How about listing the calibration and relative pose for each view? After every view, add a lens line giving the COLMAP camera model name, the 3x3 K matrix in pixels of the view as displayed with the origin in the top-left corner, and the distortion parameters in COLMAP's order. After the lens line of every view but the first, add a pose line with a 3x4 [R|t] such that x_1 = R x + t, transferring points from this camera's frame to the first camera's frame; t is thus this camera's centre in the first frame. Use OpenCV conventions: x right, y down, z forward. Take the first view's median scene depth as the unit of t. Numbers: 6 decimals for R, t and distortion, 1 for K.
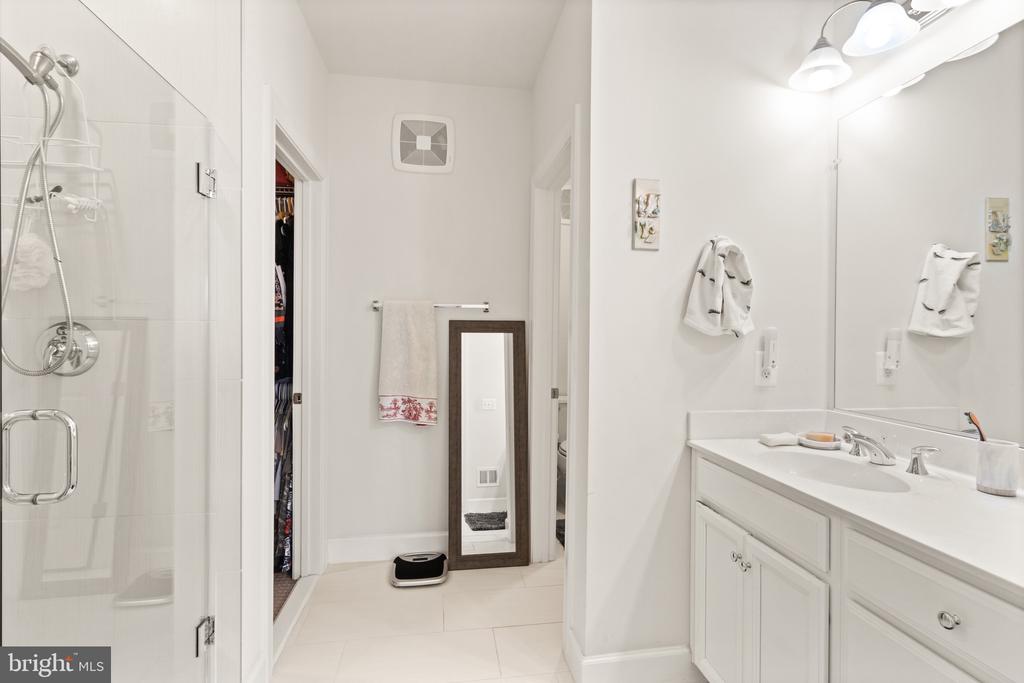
lens RADIAL K [[479.5, 0, 510.1], [0, 479.5, 334.2], [0, 0, 1]] dist [0.002156, 0.000025]
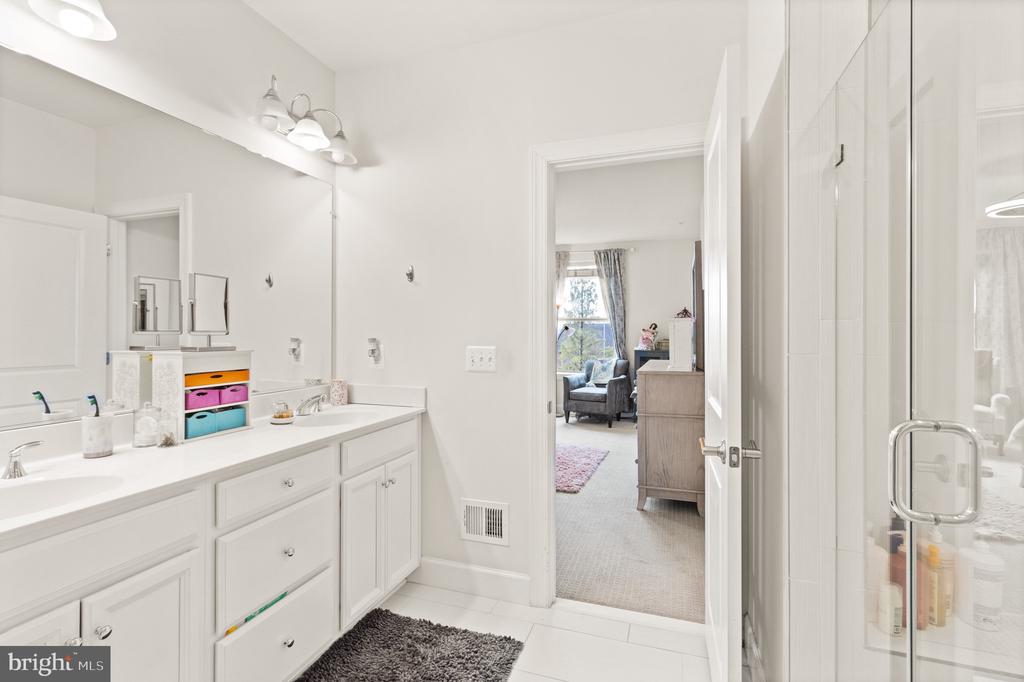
lens RADIAL K [[479.5, 0, 510.1], [0, 479.5, 333.7], [0, 0, 1]] dist [0.002156, 0.000025]
pose [[-0.887174, -0.002996, 0.461425, -0.345348], [-0.003317, 0.999994, 0.000116, 0.005723], [-0.461422, -0.001427, -0.887179, 1.096917]]
